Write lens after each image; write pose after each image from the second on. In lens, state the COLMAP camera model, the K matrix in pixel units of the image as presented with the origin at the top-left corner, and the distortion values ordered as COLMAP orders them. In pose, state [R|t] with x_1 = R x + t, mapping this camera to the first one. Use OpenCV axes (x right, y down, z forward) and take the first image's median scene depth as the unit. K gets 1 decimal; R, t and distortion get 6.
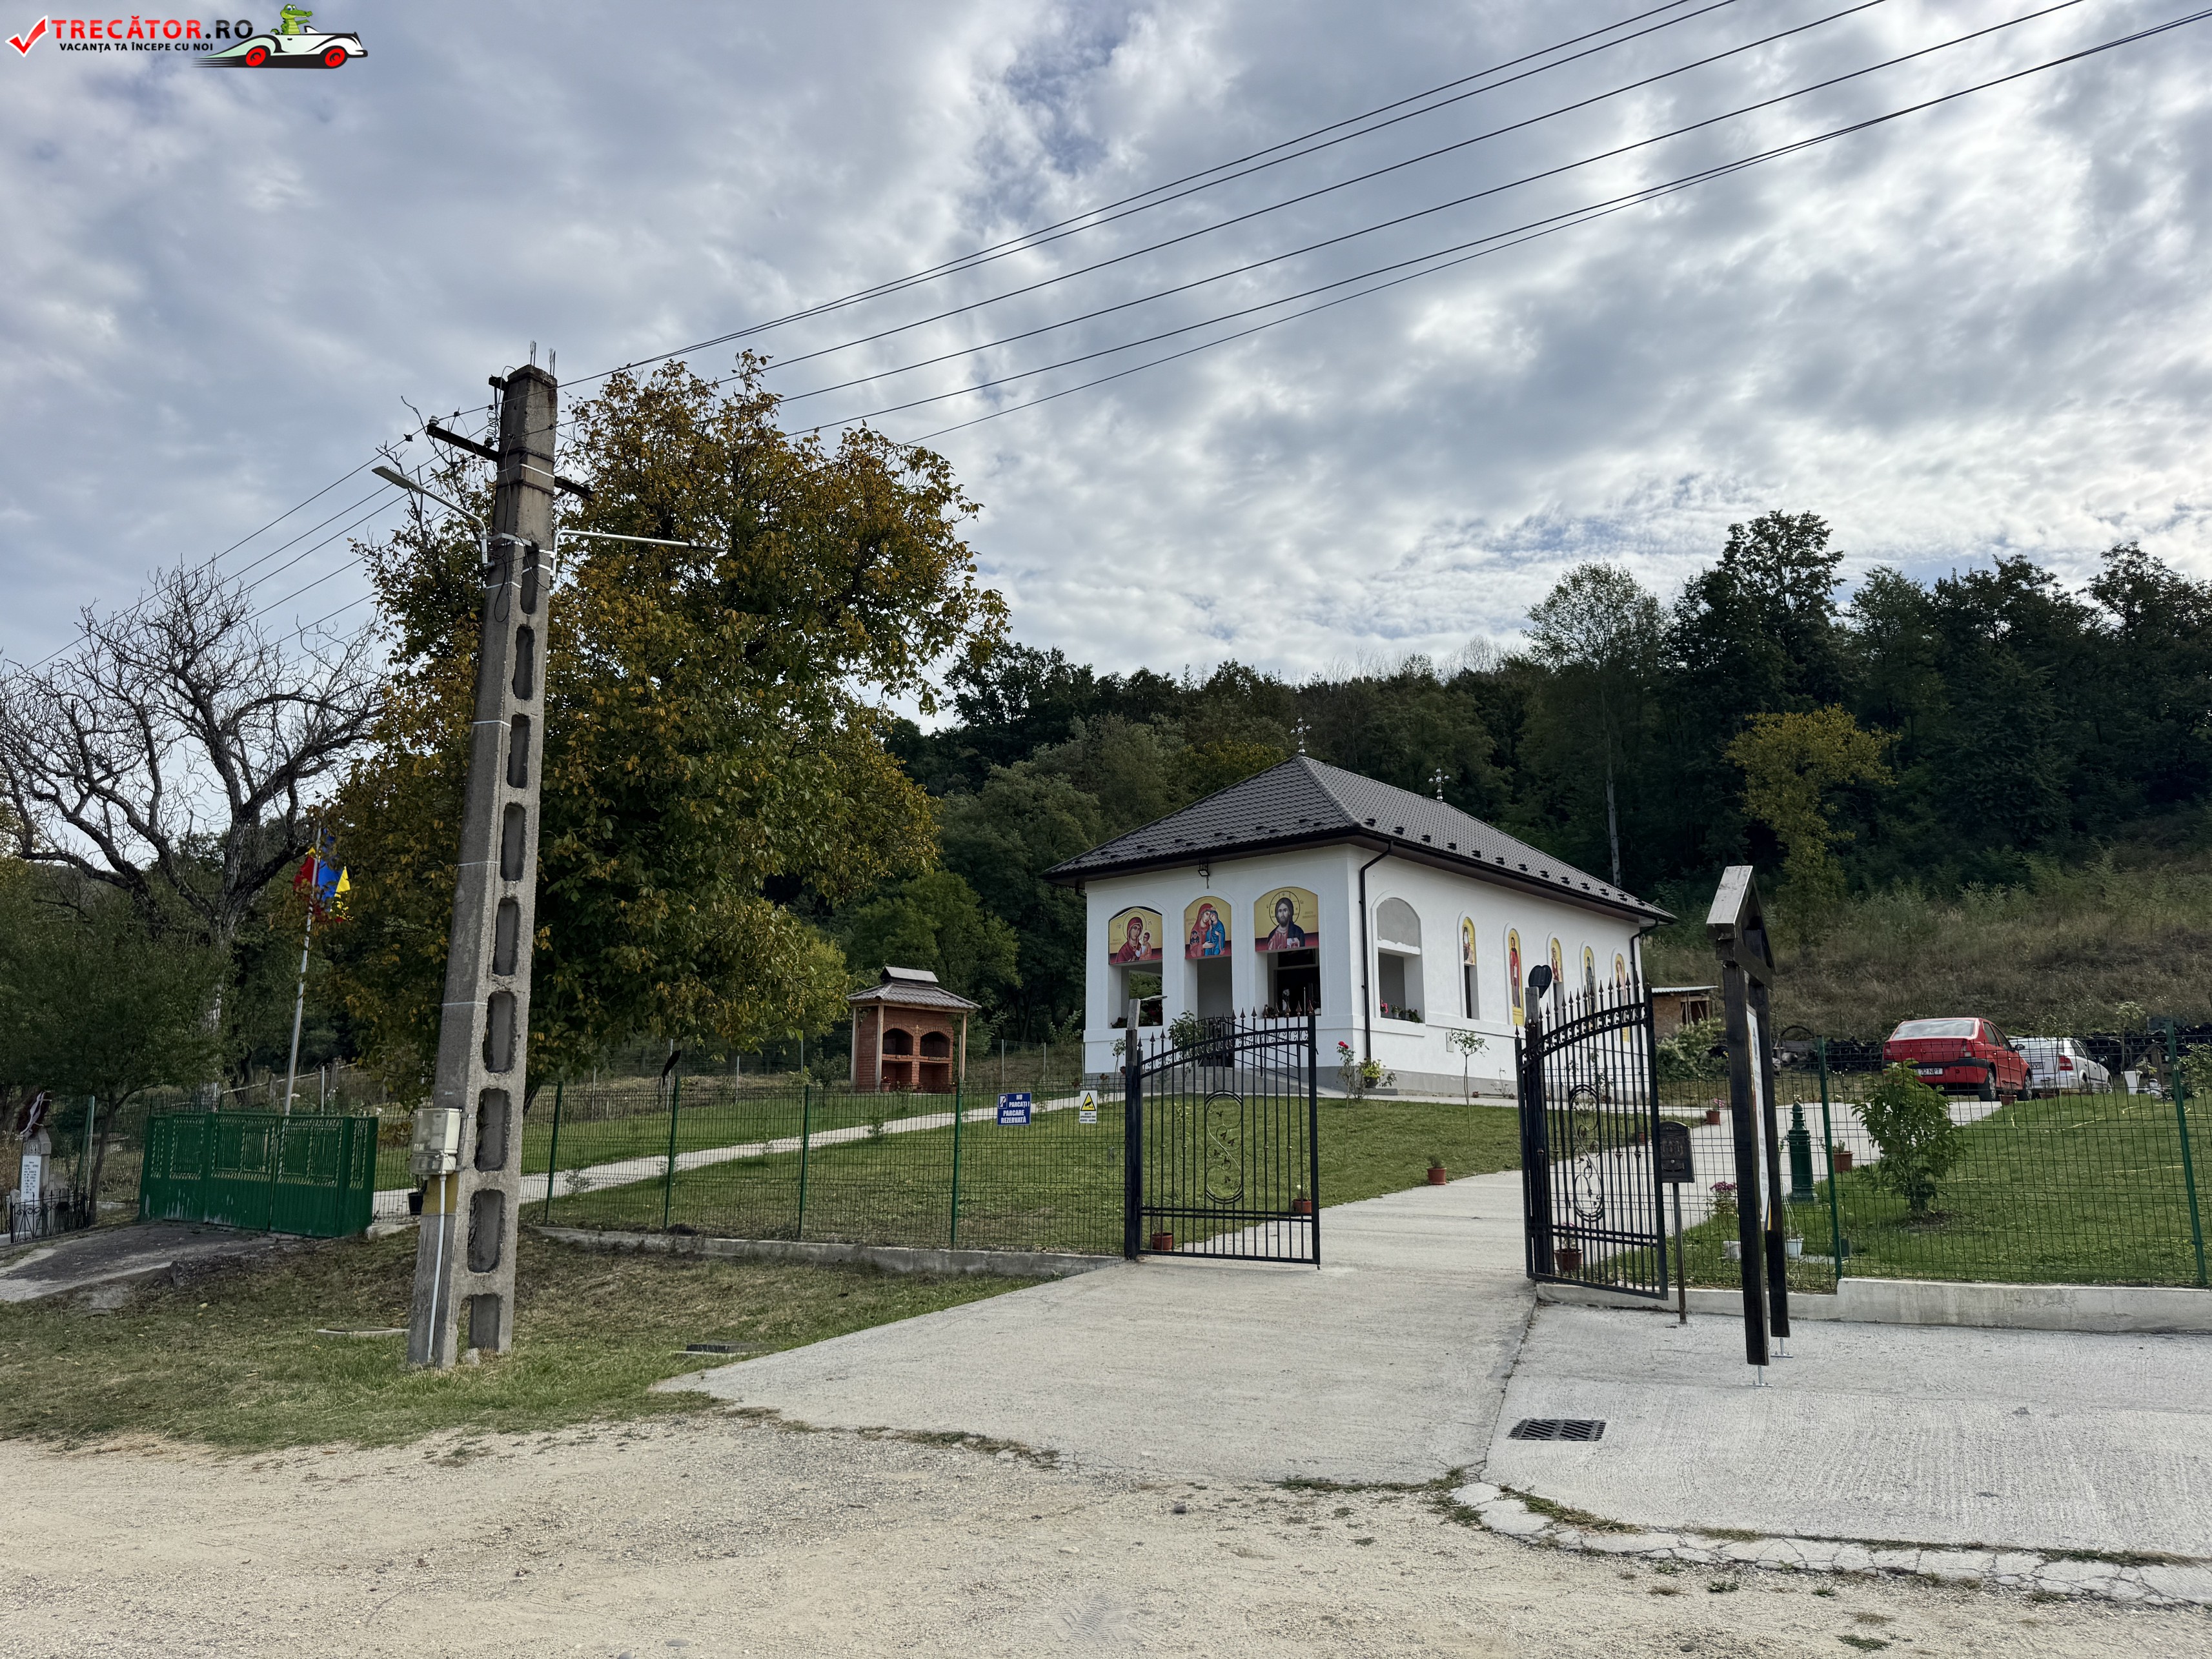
lens RADIAL K [[1566.3, 0, 1069.3], [0, 1566.3, 818.1], [0, 0, 1]] dist [0.056324, -0.057858]
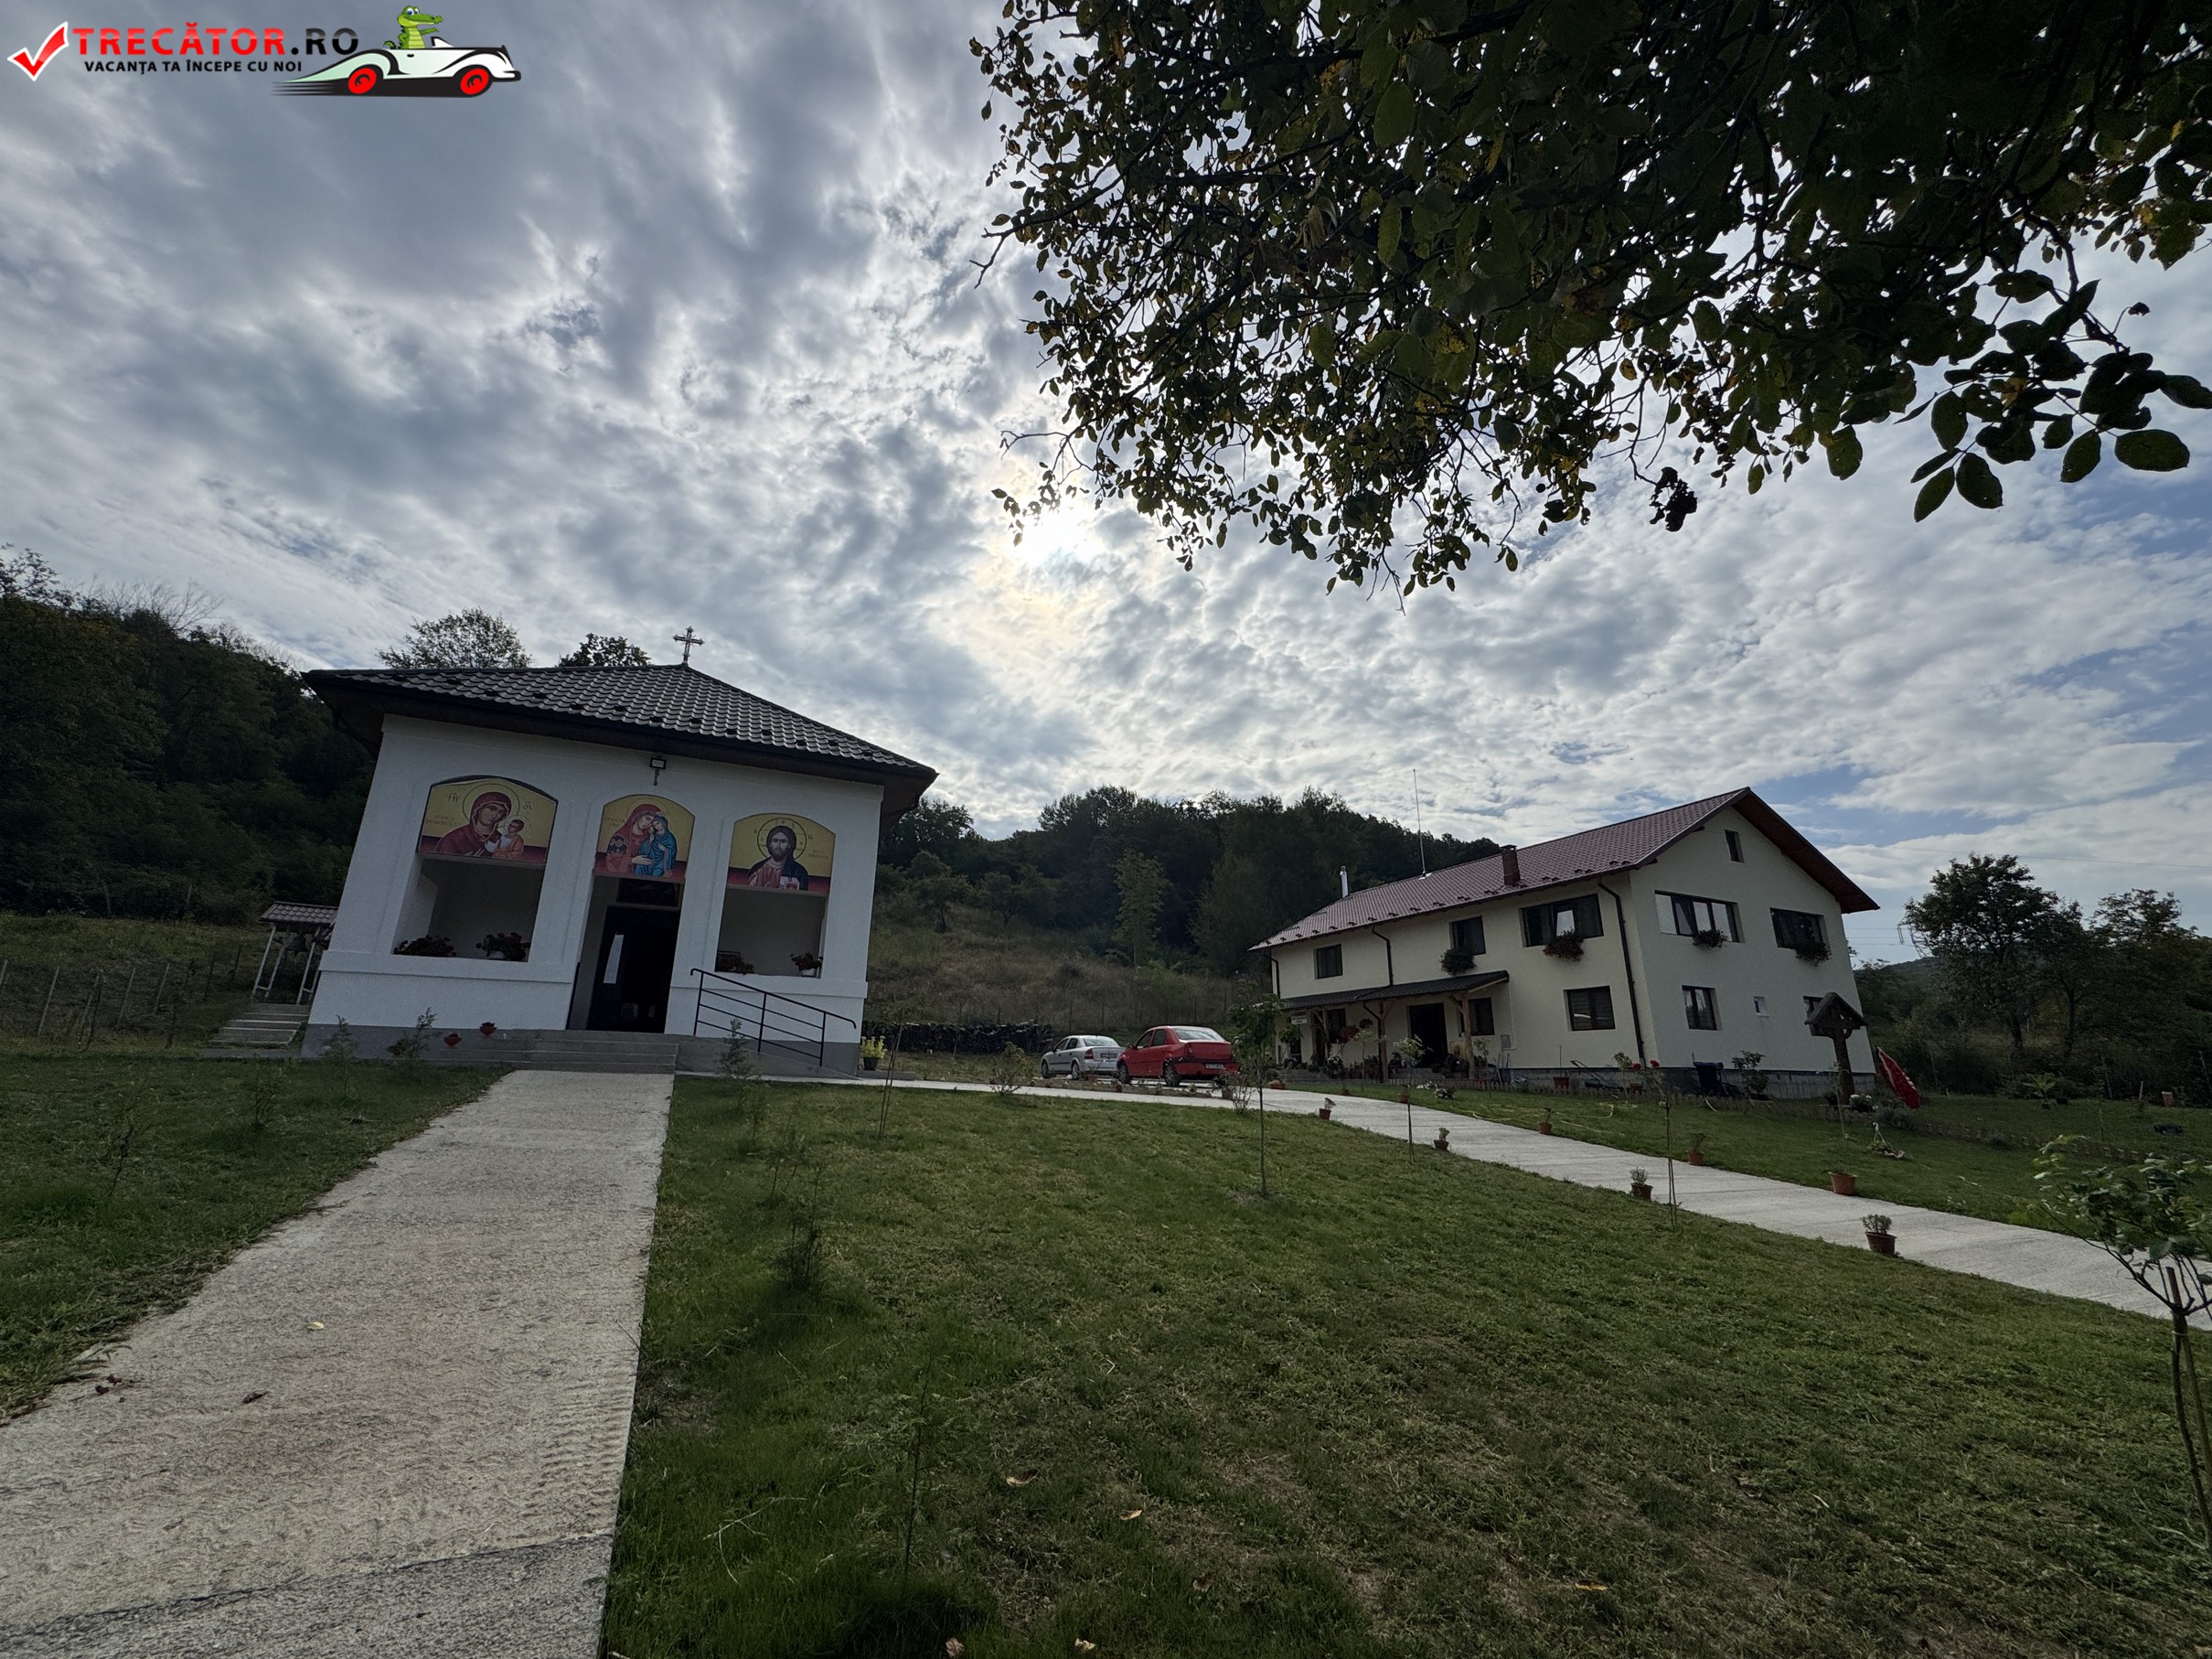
lens RADIAL K [[890.6, 0, 1102.6], [0, 890.6, 842.0], [0, 0, 1]] dist [0.003221, 0.000584]
pose [[0.387310, 0.239606, 0.890269, -0.101676], [-0.204513, 0.963909, -0.170453, 0.051424], [-0.898980, -0.116053, 0.422335, 0.329171]]
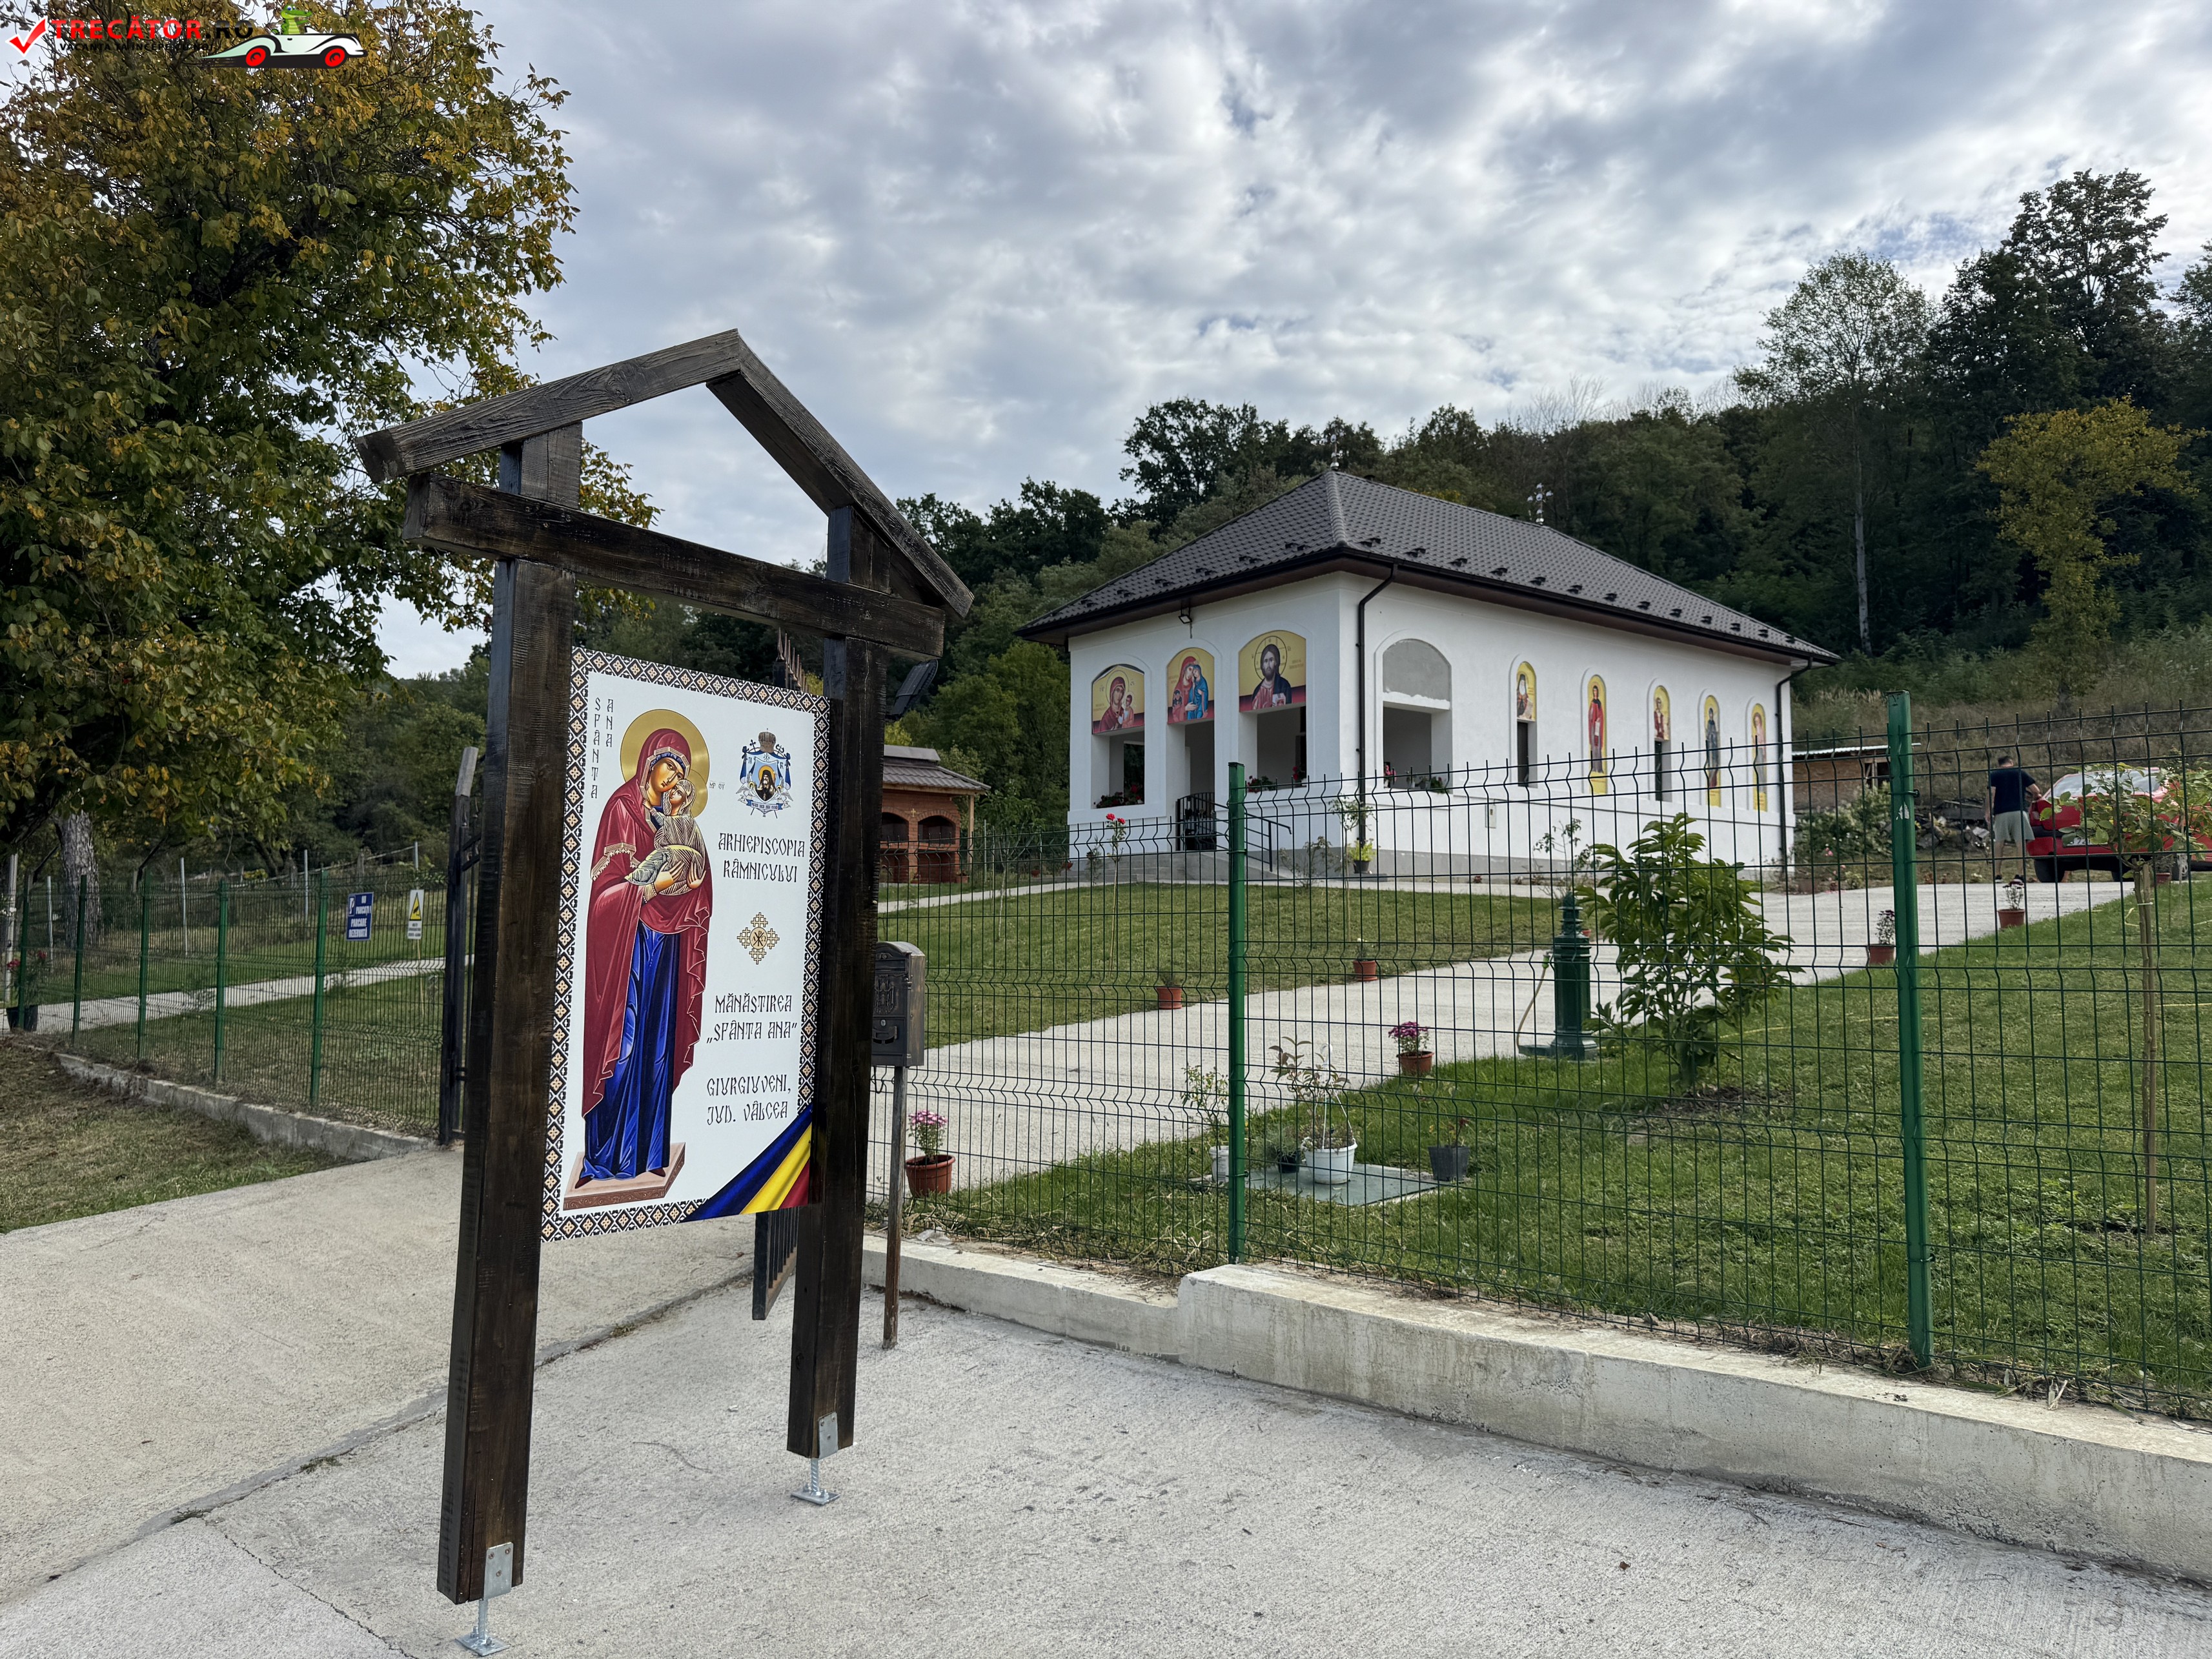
lens RADIAL K [[1566.3, 0, 1084.3], [0, 1566.3, 824.8], [0, 0, 1]] dist [0.056324, -0.057858]
pose [[0.987040, -0.016877, -0.159587, 0.084955], [0.038924, 0.989937, 0.136052, 0.014434], [0.155685, -0.140500, 0.977764, 0.088287]]
